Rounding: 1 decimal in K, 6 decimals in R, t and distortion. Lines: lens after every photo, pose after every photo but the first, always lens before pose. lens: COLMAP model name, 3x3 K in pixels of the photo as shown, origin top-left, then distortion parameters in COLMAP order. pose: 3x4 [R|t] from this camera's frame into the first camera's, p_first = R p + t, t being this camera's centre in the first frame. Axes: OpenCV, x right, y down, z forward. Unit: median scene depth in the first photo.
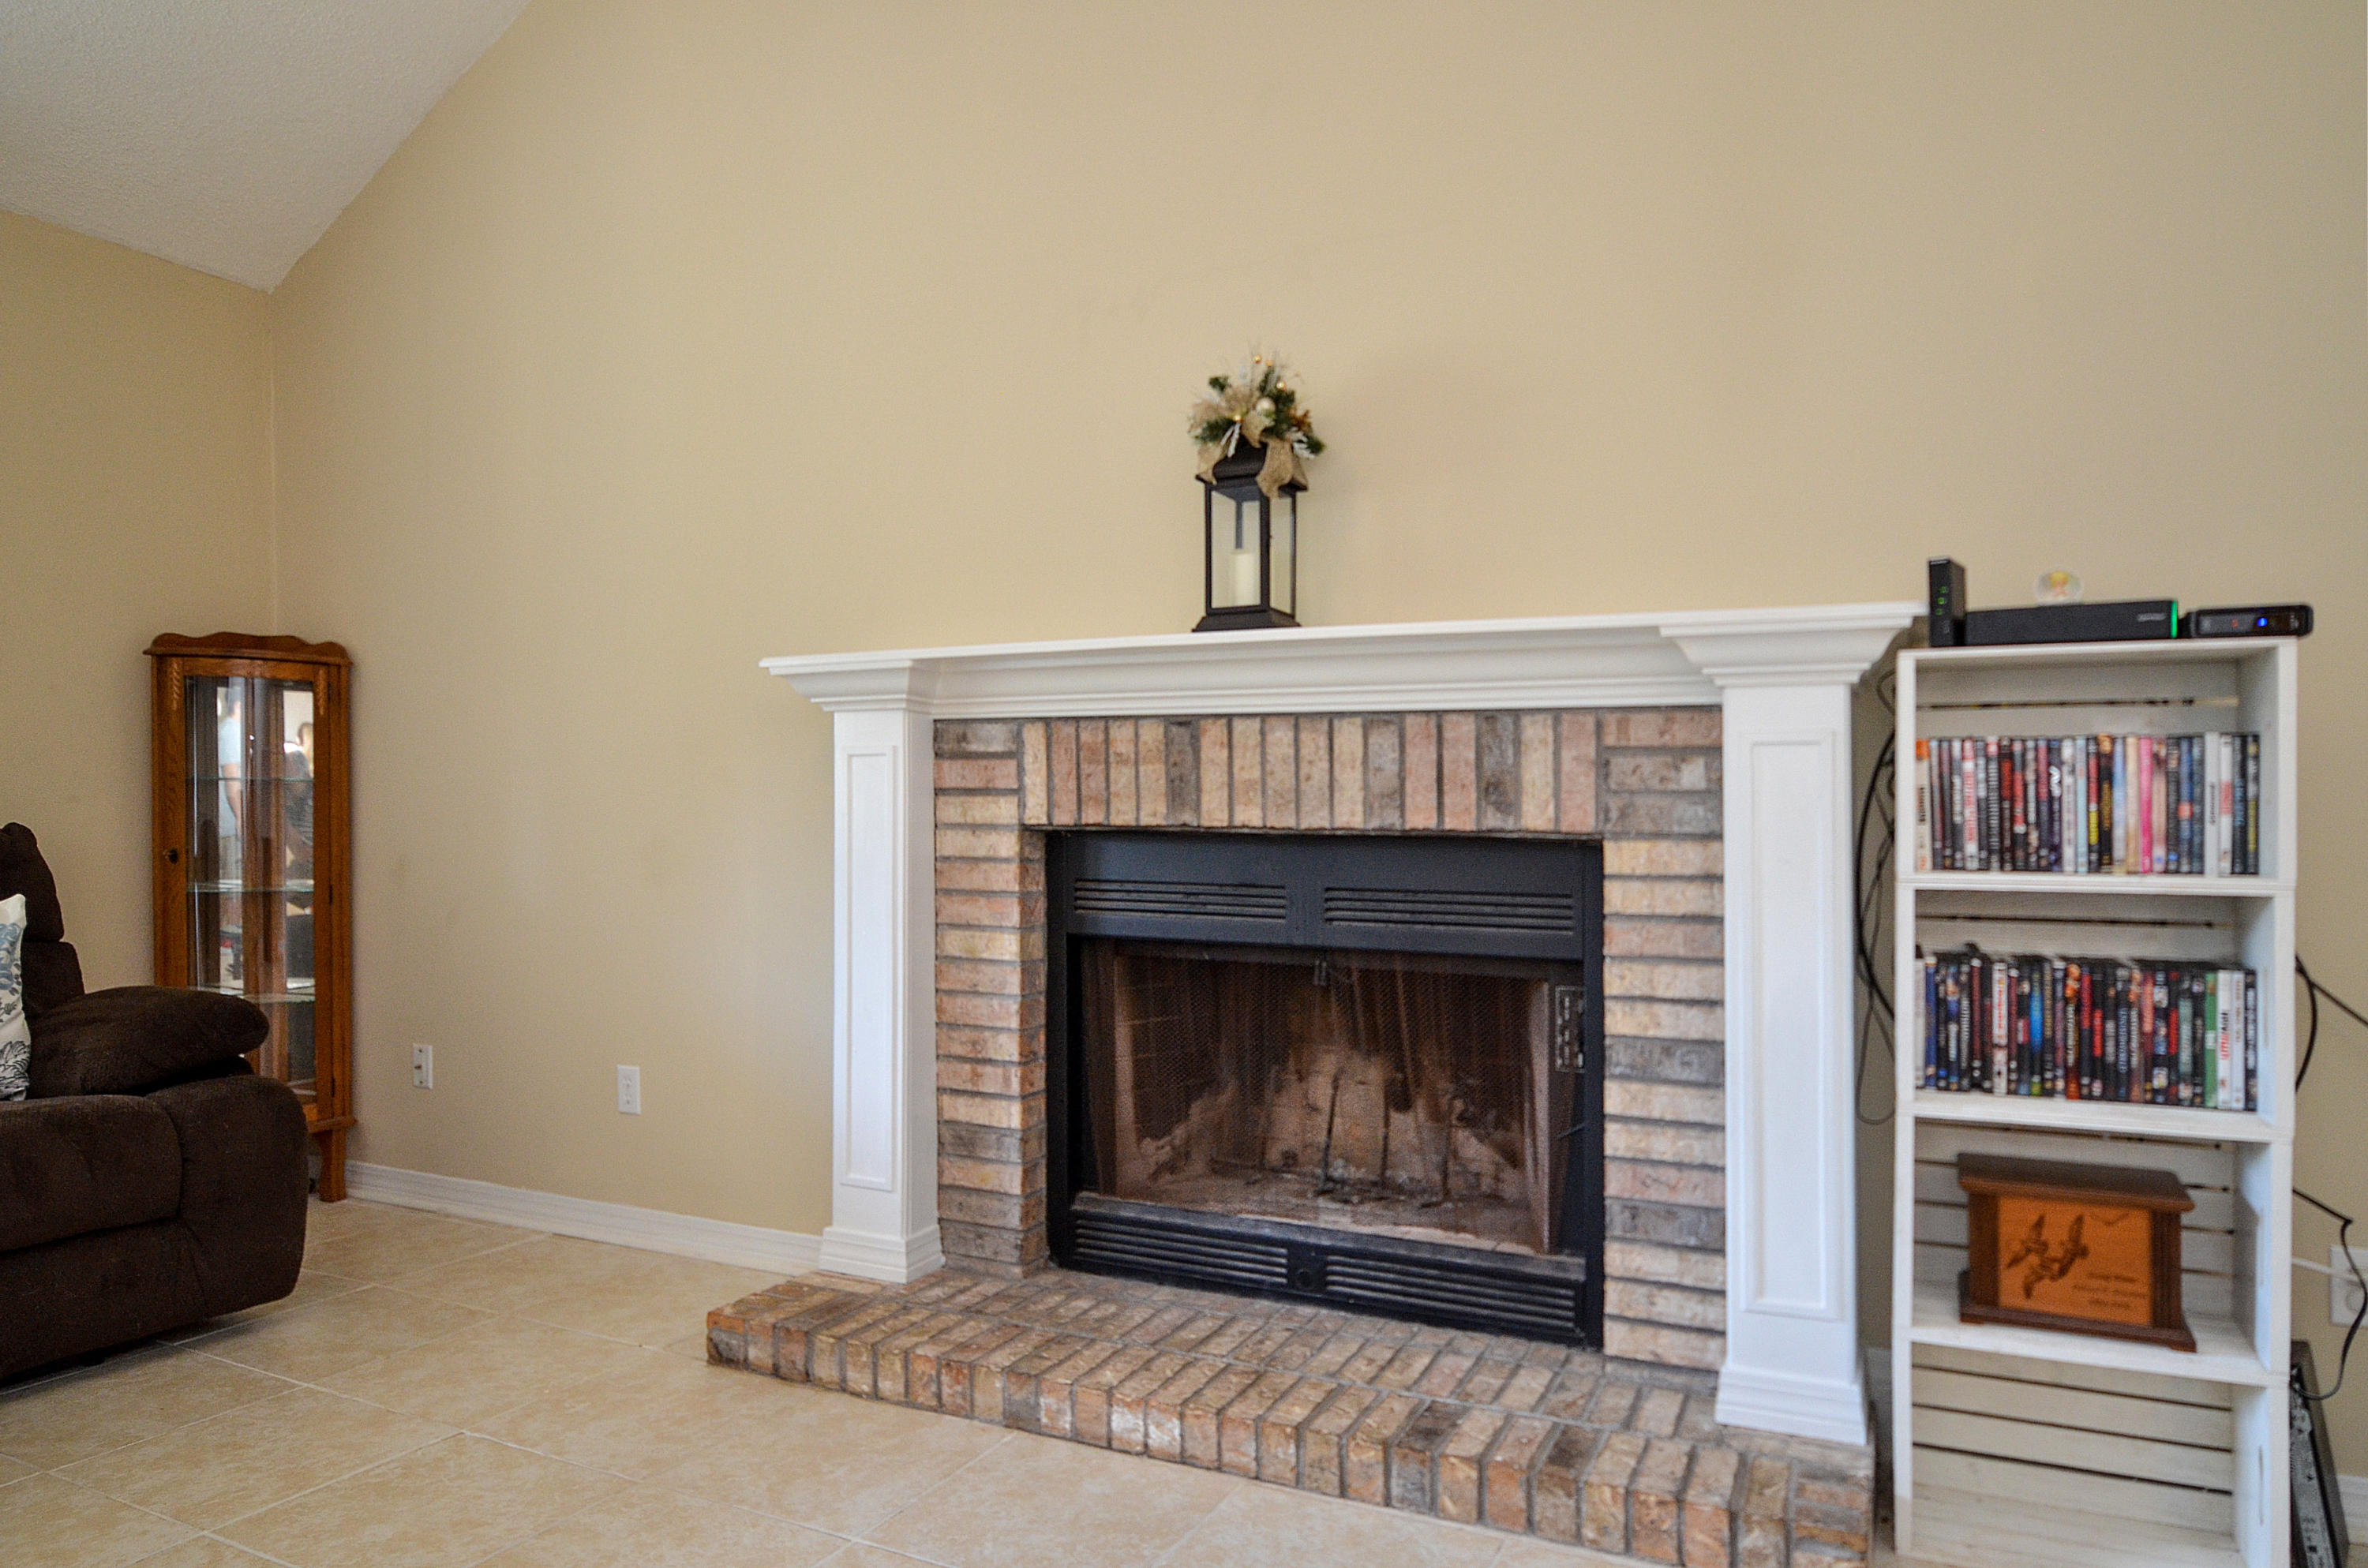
lens RADIAL K [[1460.1, 0, 1183.1], [0, 1460.1, 858.2], [0, 0, 1]] dist [0.004316, -0.000096]
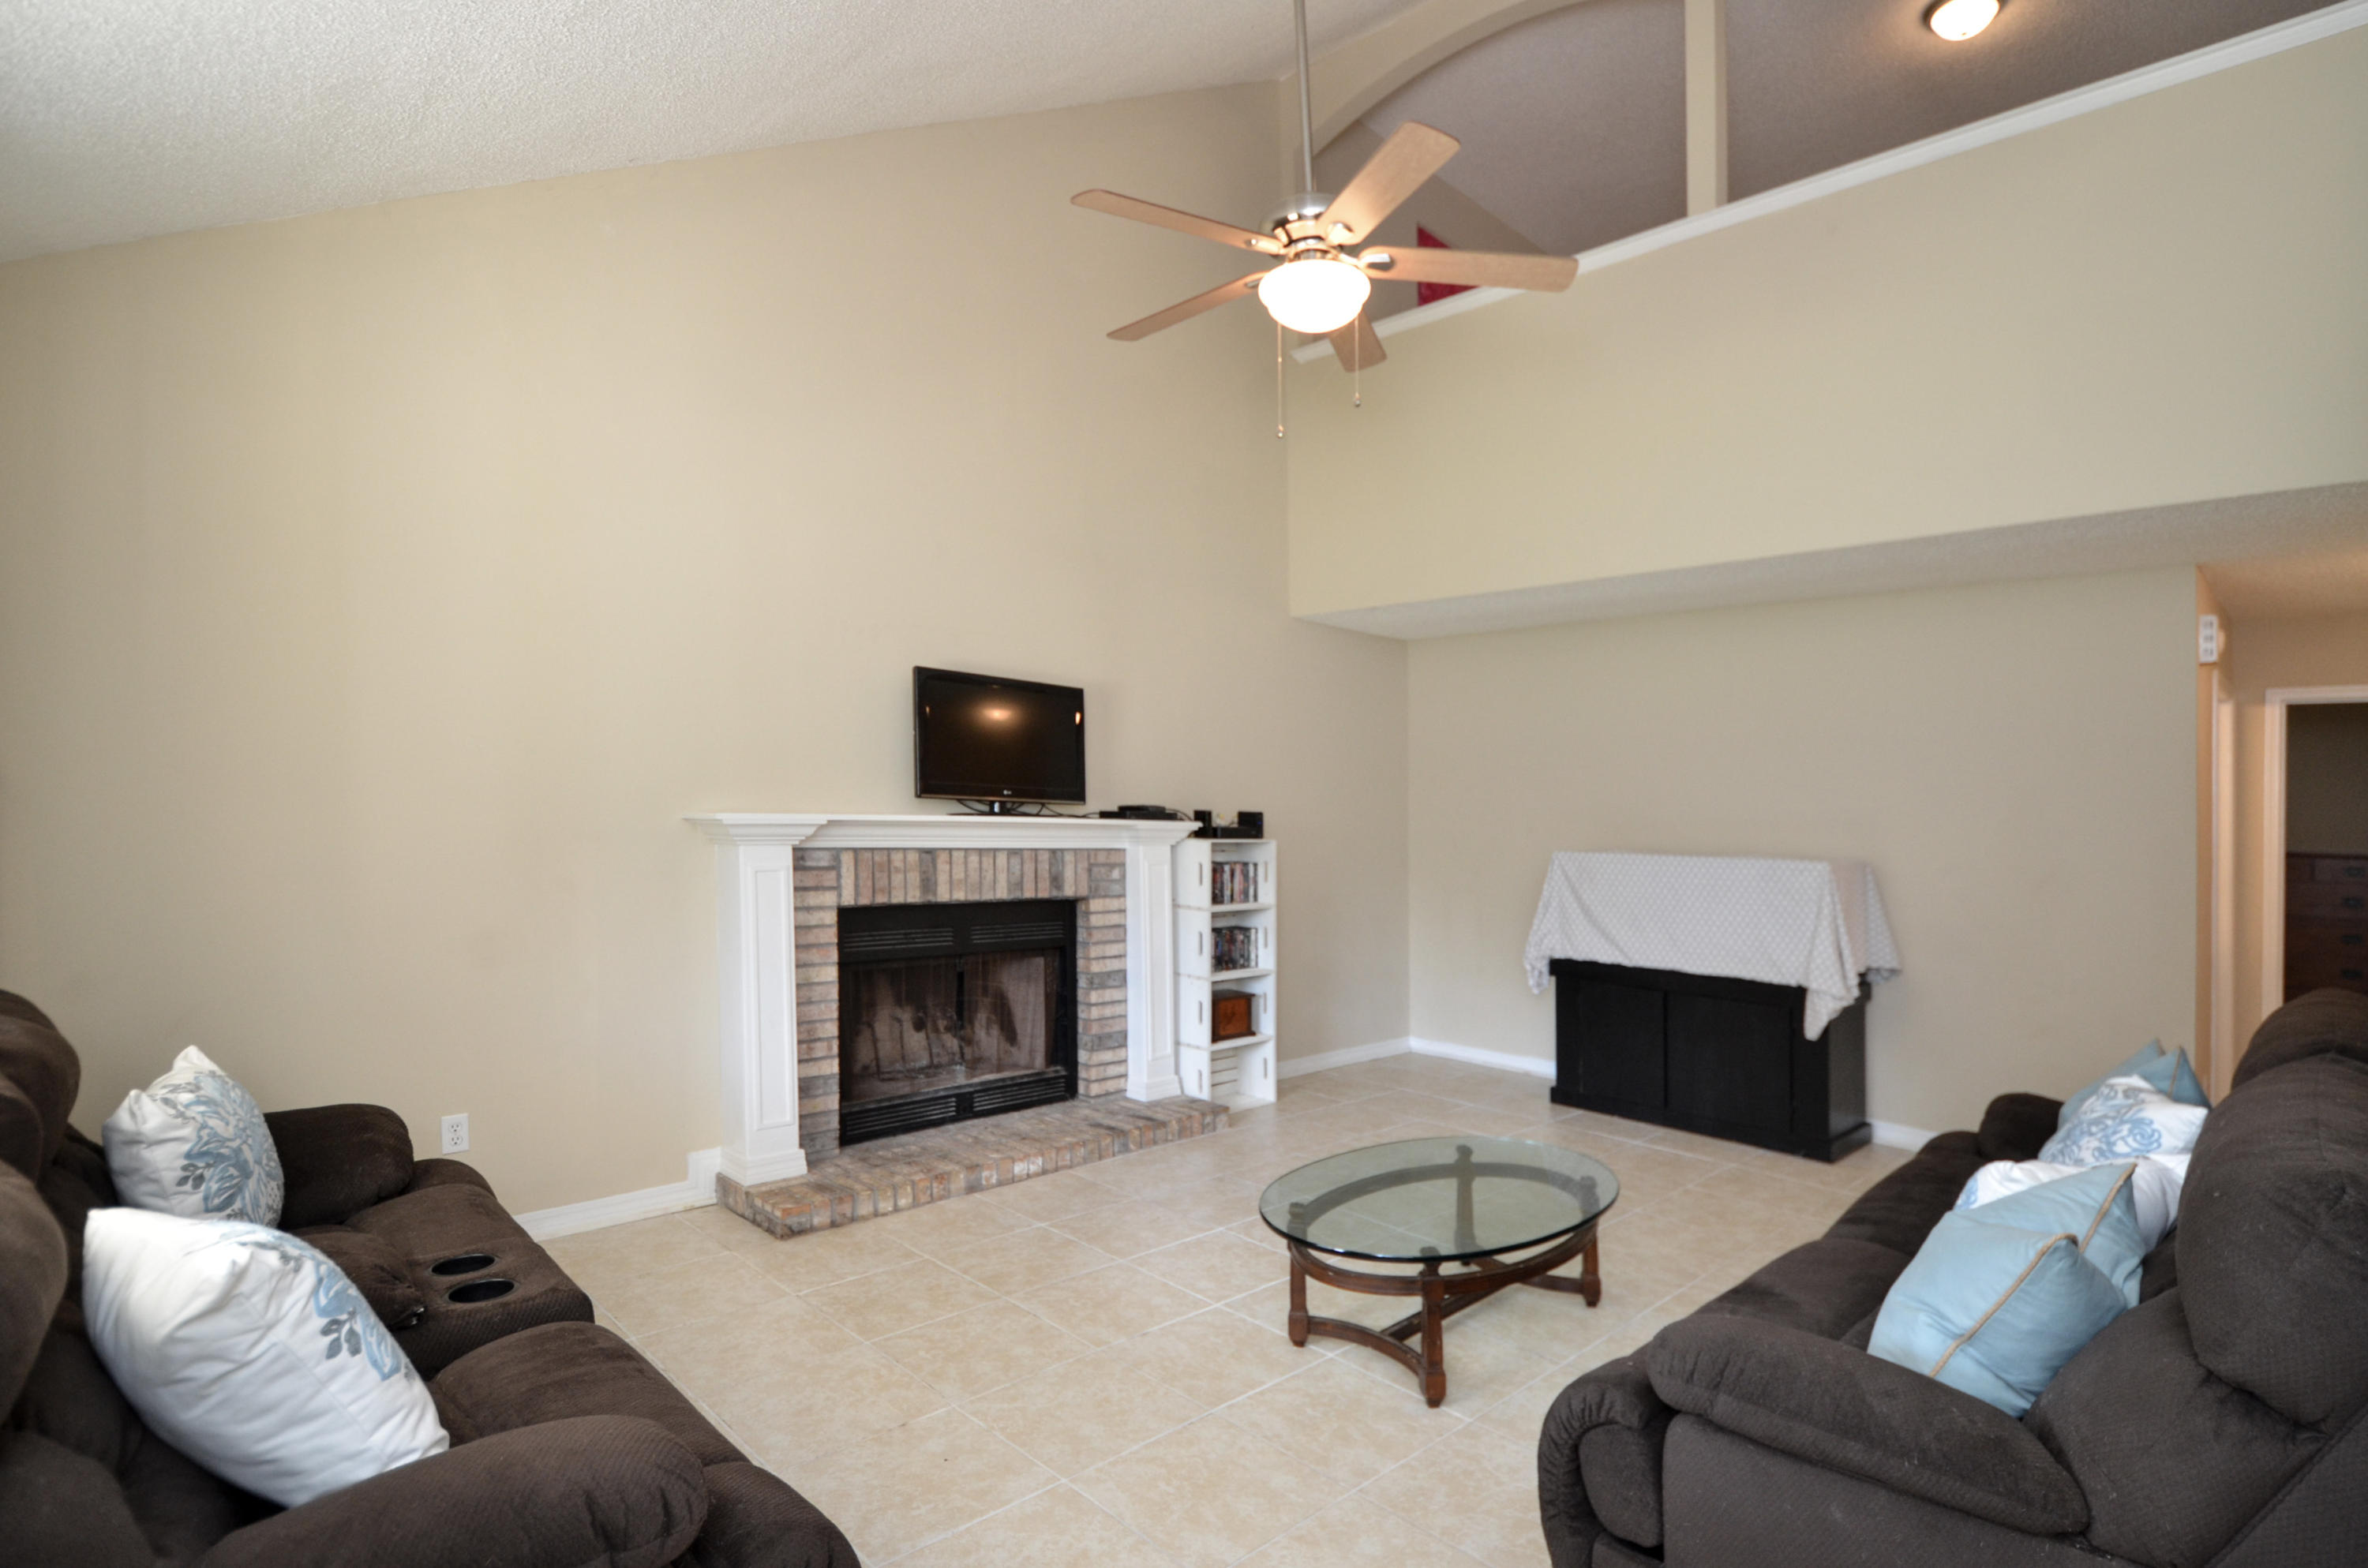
lens RADIAL K [[1129.8, 0, 1187.0], [0, 1129.8, 812.8], [0, 0, 1]] dist [0.029553, -0.000108]
pose [[0.384930, 0.002390, 0.922943, -1.376176], [0.011745, 0.999903, -0.007488, -0.135917], [-0.922871, 0.013722, 0.384864, 0.053296]]
